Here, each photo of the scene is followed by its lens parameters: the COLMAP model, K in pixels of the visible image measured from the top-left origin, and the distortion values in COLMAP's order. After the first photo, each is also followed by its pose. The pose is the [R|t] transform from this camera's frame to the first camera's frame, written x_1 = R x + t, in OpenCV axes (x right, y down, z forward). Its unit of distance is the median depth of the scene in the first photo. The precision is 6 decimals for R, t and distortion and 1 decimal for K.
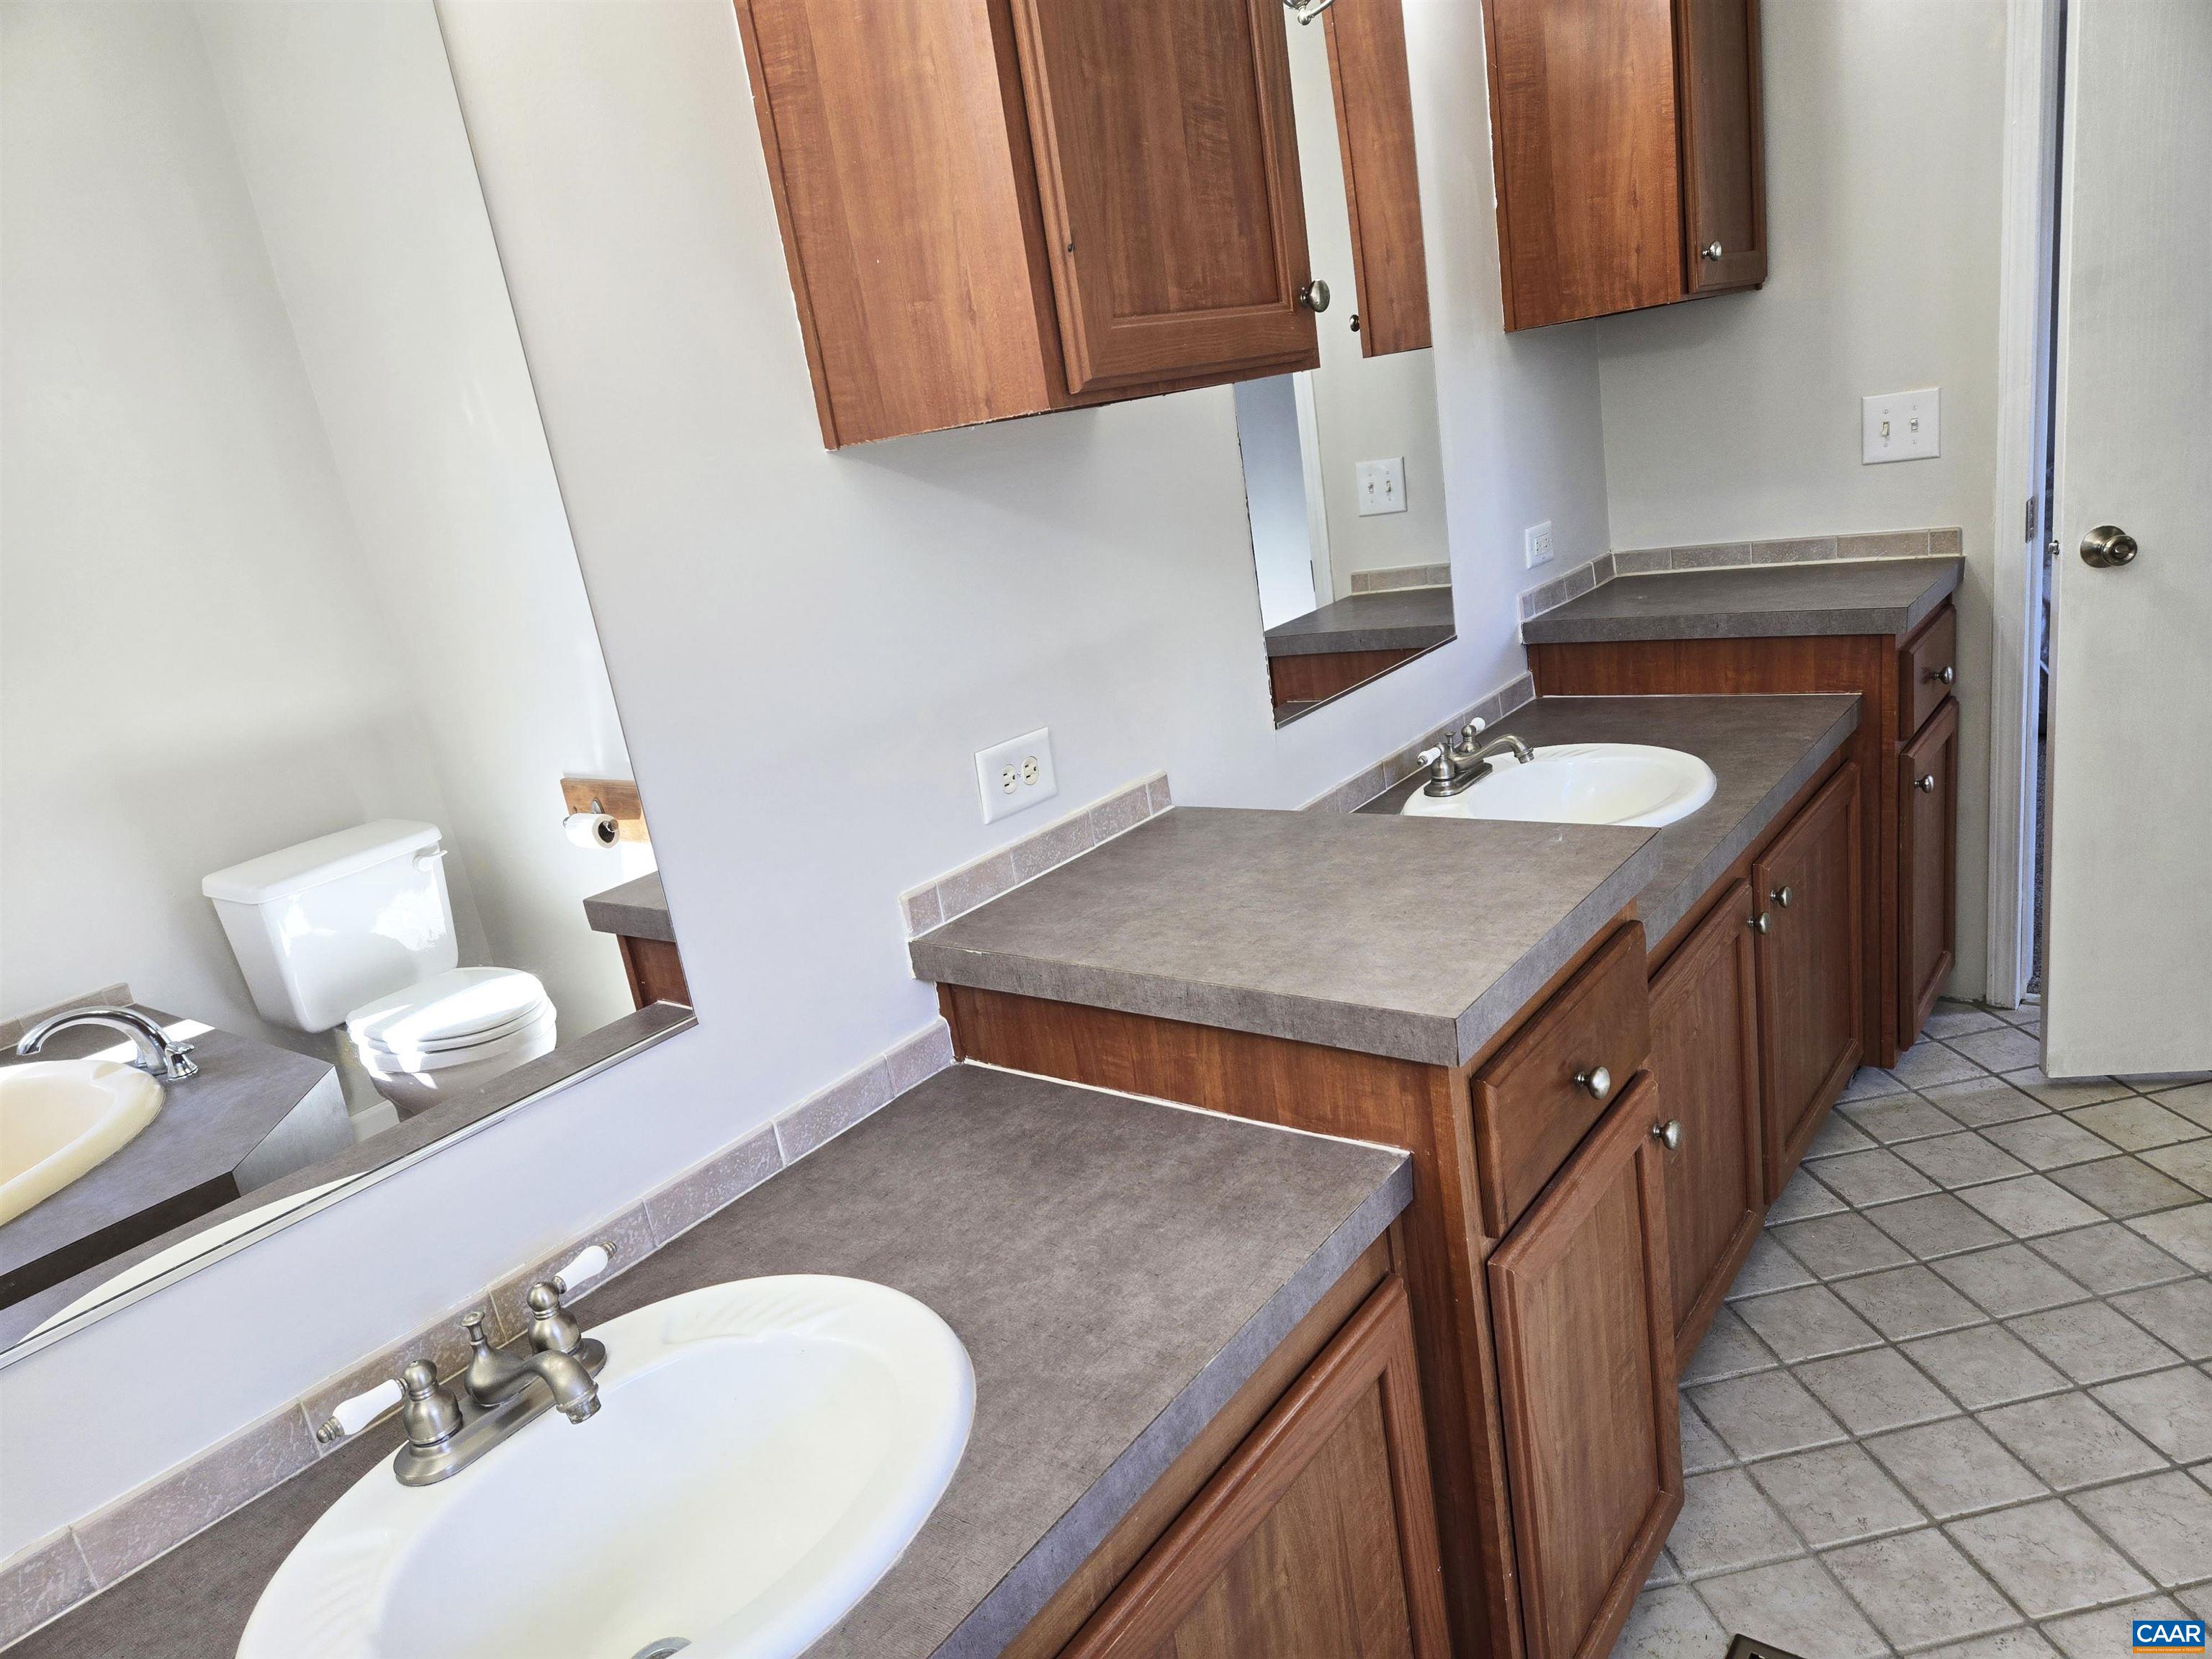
lens RADIAL K [[1465.2, 0, 1091.8], [0, 1465.2, 816.9], [0, 0, 1]] dist [0.088508, -0.077208]
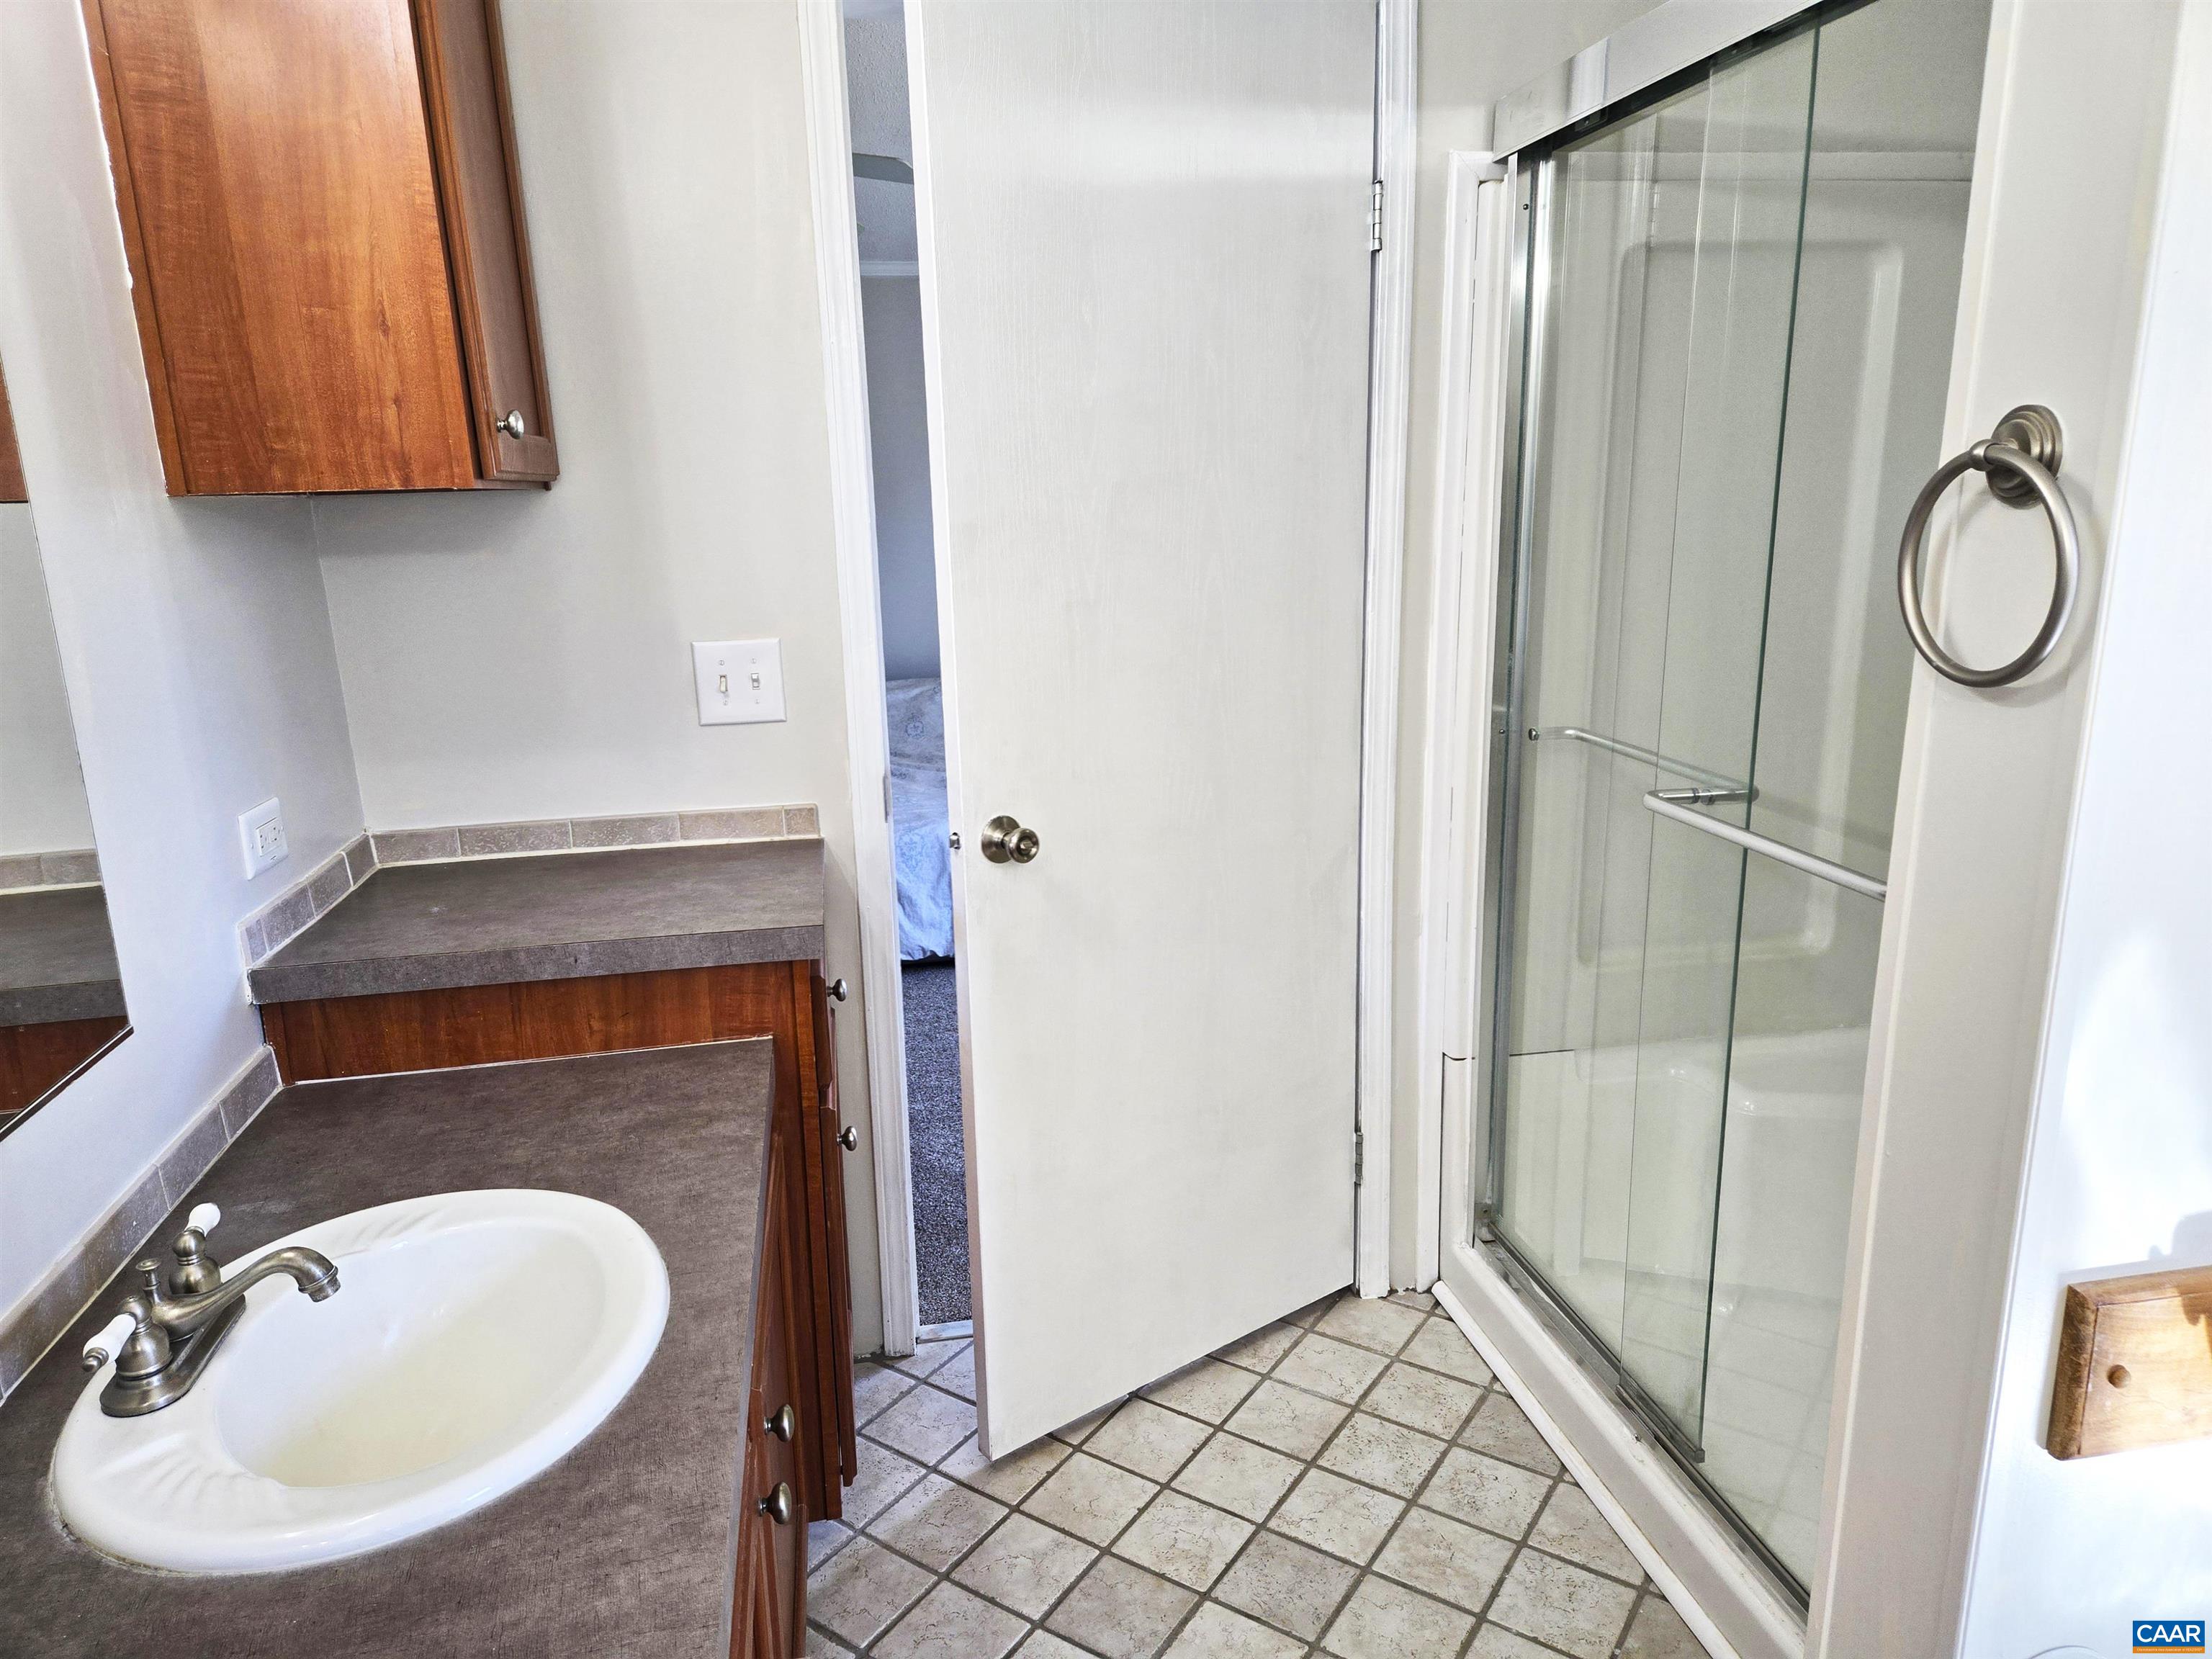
lens RADIAL K [[1465.2, 0, 1093.4], [0, 1465.2, 834.0], [0, 0, 1]] dist [0.088508, -0.077208]
pose [[0.662710, -0.041499, 0.747725, 0.072678], [0.129291, 0.989811, -0.059656, -0.113928], [-0.737631, 0.136209, 0.661323, 0.365922]]
